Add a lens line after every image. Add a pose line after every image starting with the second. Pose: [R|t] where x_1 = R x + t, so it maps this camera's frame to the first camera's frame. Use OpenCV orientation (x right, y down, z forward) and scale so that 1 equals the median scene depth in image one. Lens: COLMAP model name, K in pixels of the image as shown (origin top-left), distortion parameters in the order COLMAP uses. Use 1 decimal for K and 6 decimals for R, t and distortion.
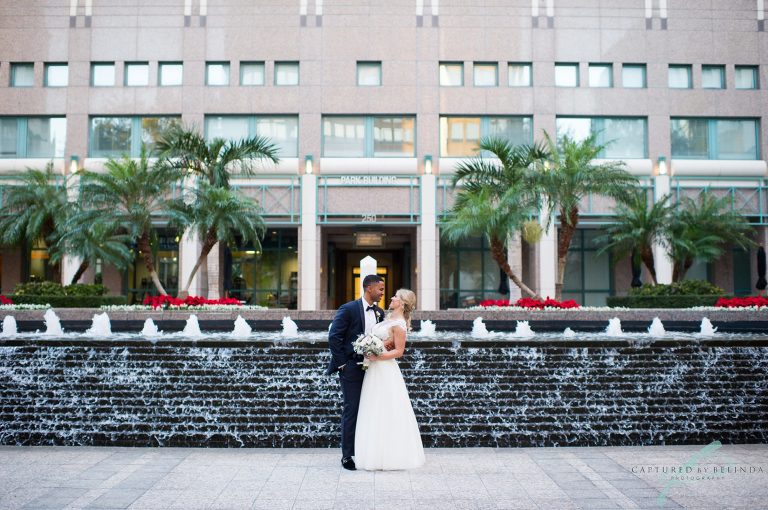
lens RADIAL K [[764.0, 0, 384.0], [0, 764.0, 255.0], [0, 0, 1]] dist [-0.102461, 0.095995]
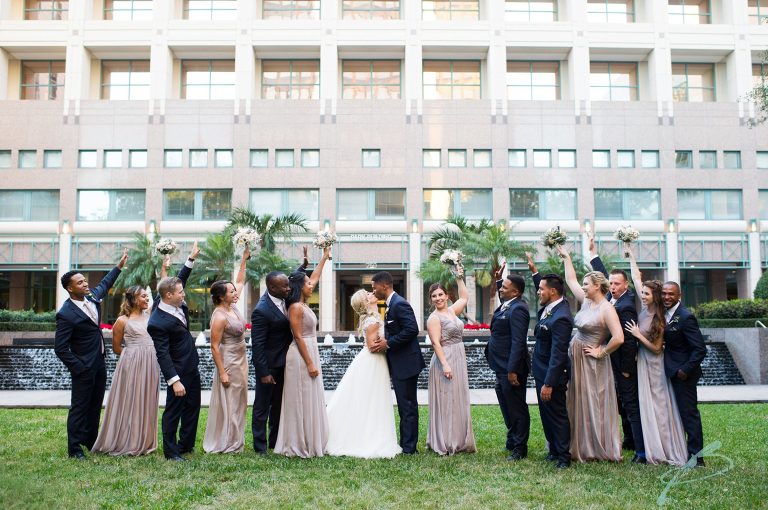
lens RADIAL K [[815.0, 0, 403.8], [0, 815.0, 251.2], [0, 0, 1]] dist [-0.092240, 0.040387]
pose [[0.999869, -0.004256, 0.015614, 0.015373], [0.004771, 0.999441, -0.033100, -0.024846], [-0.015465, 0.033171, 0.999330, -0.448344]]
